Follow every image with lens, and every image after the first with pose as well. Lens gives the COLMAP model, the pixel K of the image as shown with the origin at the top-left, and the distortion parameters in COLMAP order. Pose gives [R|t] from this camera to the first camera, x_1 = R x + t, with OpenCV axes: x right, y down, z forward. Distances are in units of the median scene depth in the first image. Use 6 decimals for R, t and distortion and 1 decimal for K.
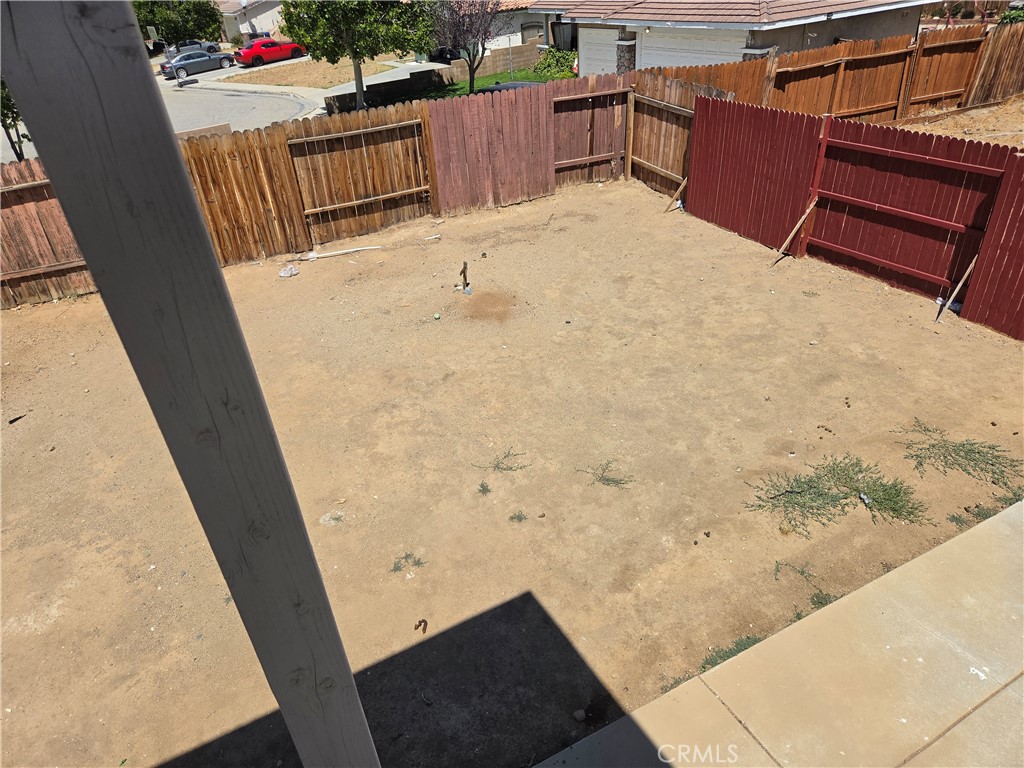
lens RADIAL K [[692.1, 0, 510.2], [0, 692.1, 389.9], [0, 0, 1]] dist [0.065591, -0.053418]
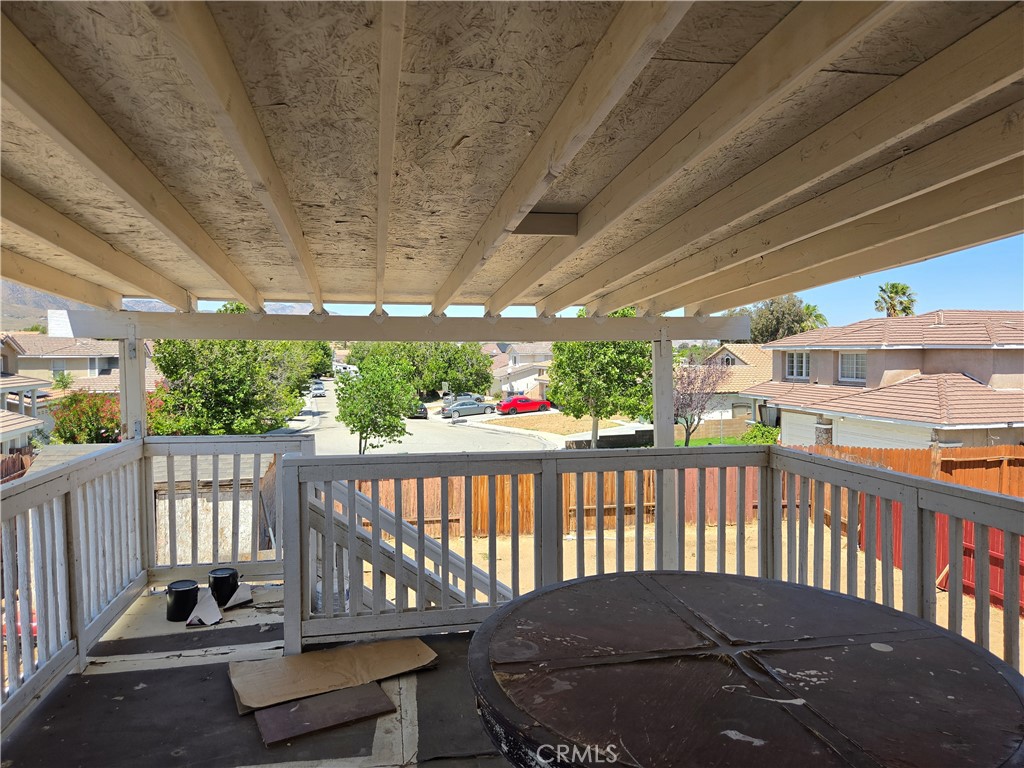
lens RADIAL K [[692.1, 0, 505.6], [0, 692.1, 381.3], [0, 0, 1]] dist [0.065591, -0.053418]
pose [[0.951606, 0.077549, -0.297375, -0.002278], [-0.209185, 0.872329, -0.441910, 0.069356], [0.225139, 0.482731, 0.846335, -0.148059]]
